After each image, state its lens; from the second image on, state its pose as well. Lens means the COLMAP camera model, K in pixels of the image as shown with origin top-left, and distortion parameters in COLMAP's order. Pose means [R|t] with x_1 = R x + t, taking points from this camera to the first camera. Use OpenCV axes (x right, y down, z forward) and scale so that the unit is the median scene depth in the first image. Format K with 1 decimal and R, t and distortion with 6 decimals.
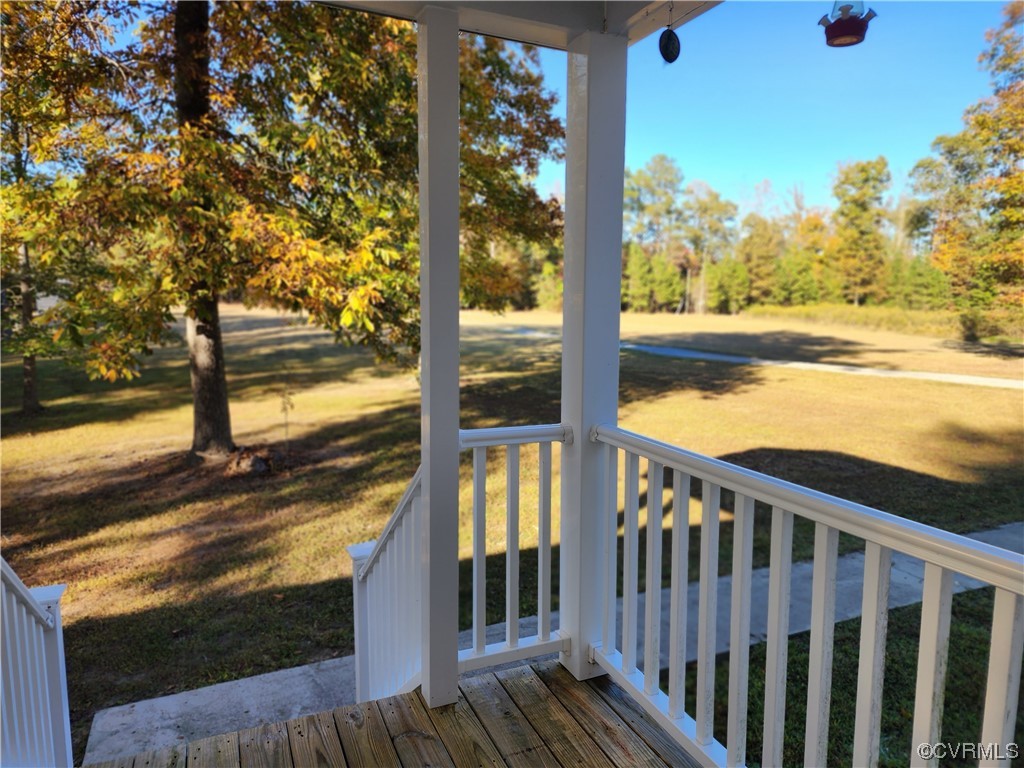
lens RADIAL K [[690.9, 0, 511.6], [0, 690.9, 382.7], [0, 0, 1]] dist [0.058866, -0.029388]
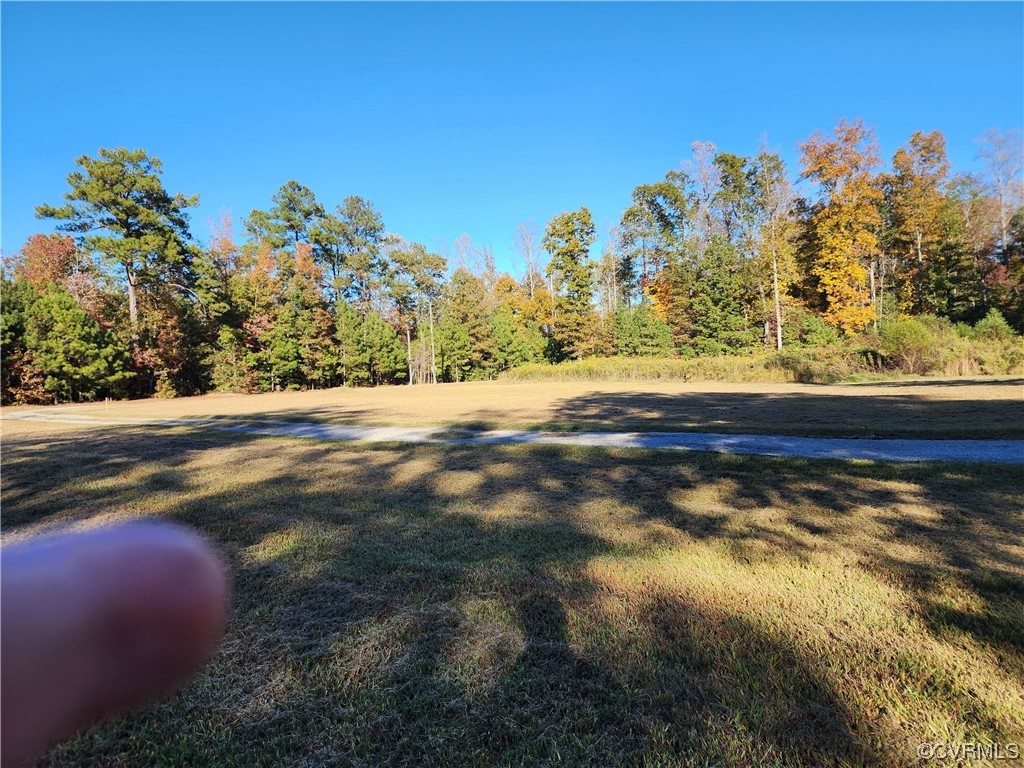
lens RADIAL K [[690.9, 0, 512.6], [0, 690.9, 384.7], [0, 0, 1]] dist [0.058866, -0.029388]
pose [[0.889832, -0.078315, 0.449517, -0.007920], [0.126991, 0.988743, -0.079124, -0.020311], [-0.438261, 0.127492, 0.889760, 0.231109]]
